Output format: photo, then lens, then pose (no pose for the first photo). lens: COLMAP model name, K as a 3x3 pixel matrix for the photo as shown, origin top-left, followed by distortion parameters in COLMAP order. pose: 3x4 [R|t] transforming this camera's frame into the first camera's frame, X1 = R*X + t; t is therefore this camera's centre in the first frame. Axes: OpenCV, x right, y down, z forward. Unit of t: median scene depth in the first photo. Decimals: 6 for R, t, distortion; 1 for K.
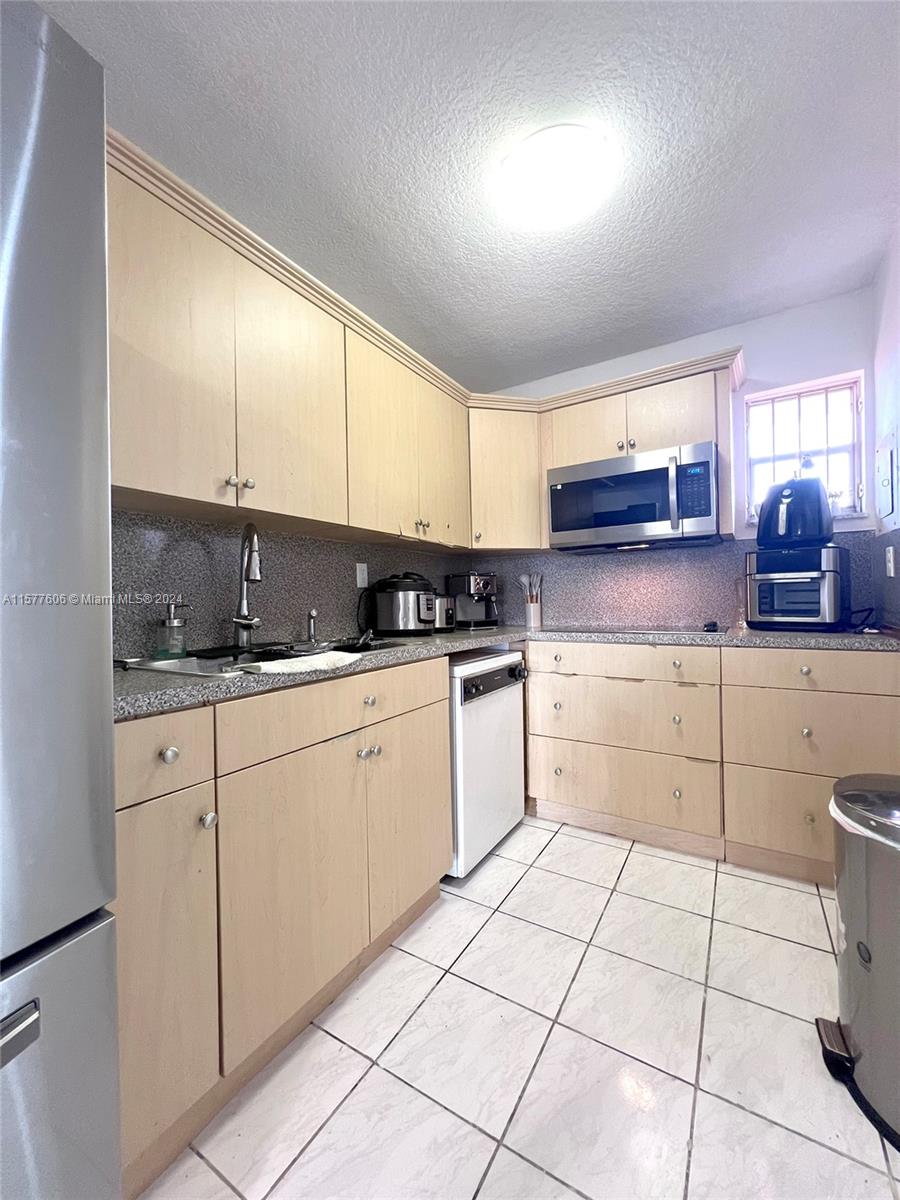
lens RADIAL K [[482.1, 0, 446.8], [0, 482.1, 602.3], [0, 0, 1]] dist [0.000823, -0.000230]
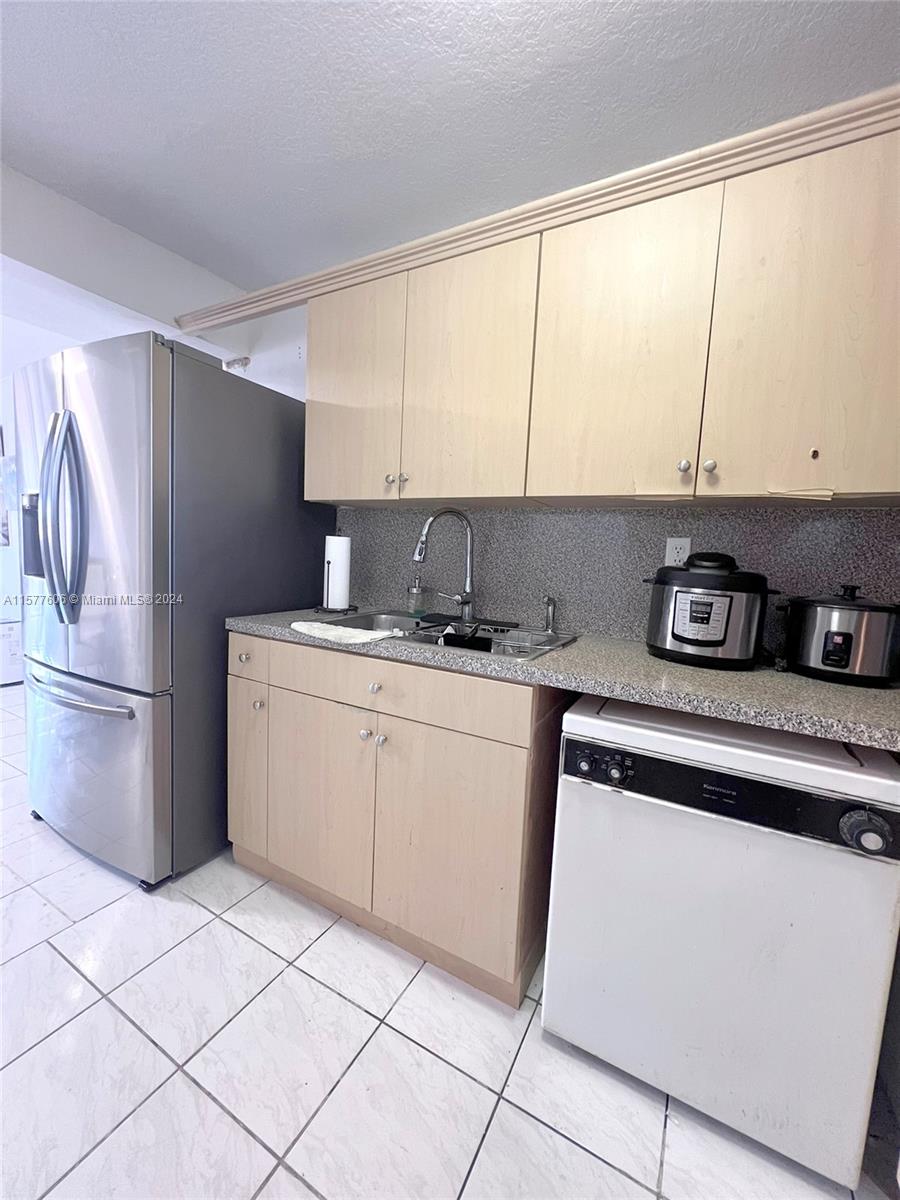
lens RADIAL K [[482.0, 0, 447.4], [0, 482.0, 601.4], [0, 0, 1]] dist [0.000901, 0.000062]
pose [[0.043304, 0.123442, -0.991406, 0.777459], [-0.047357, 0.991476, 0.121382, -0.094998], [0.997939, 0.041693, 0.048781, 1.050733]]
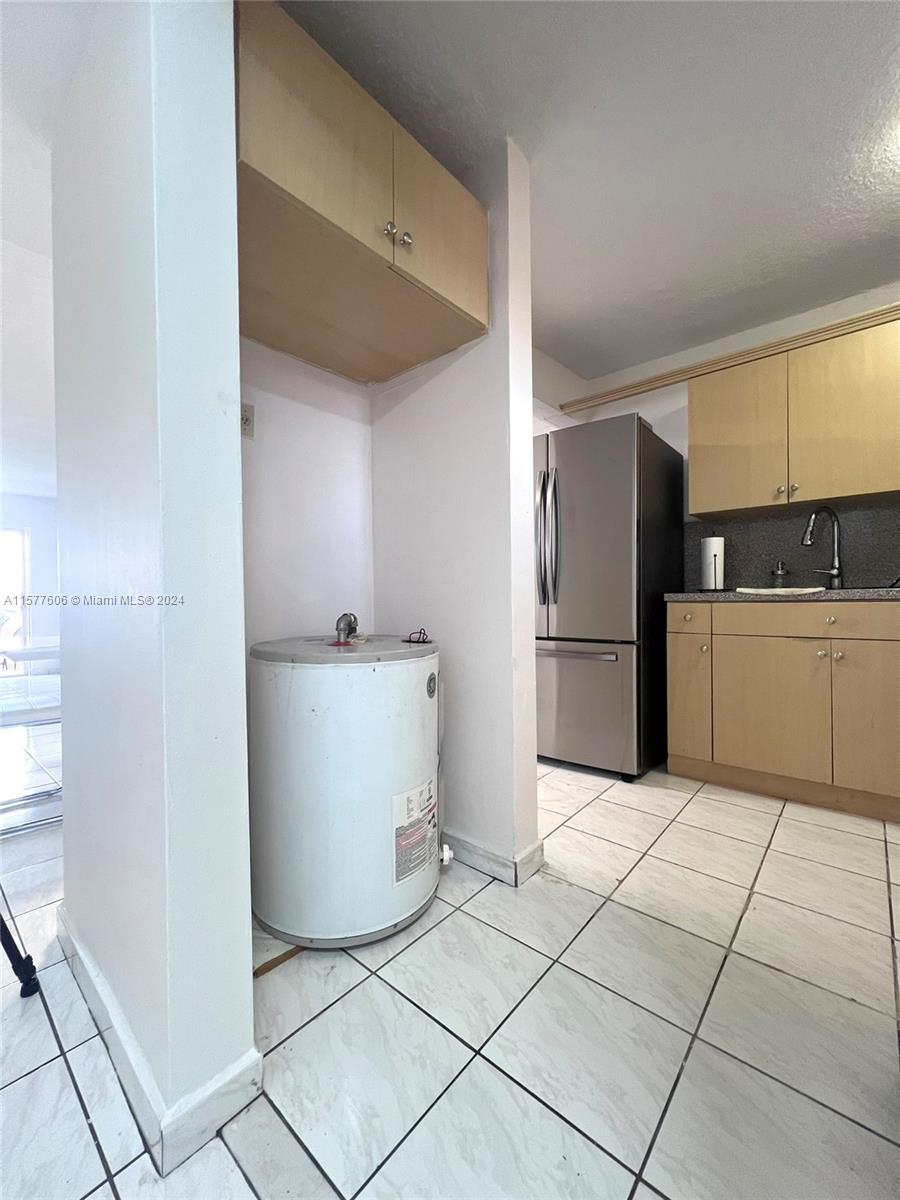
lens RADIAL K [[482.1, 0, 450.5], [0, 482.1, 600.5], [0, 0, 1]] dist [0.000823, -0.000230]
pose [[-0.151524, 0.027223, -0.988079, 1.418666], [0.014362, 0.999576, 0.025338, 0.085693], [0.988349, -0.010352, -0.151851, 0.069379]]
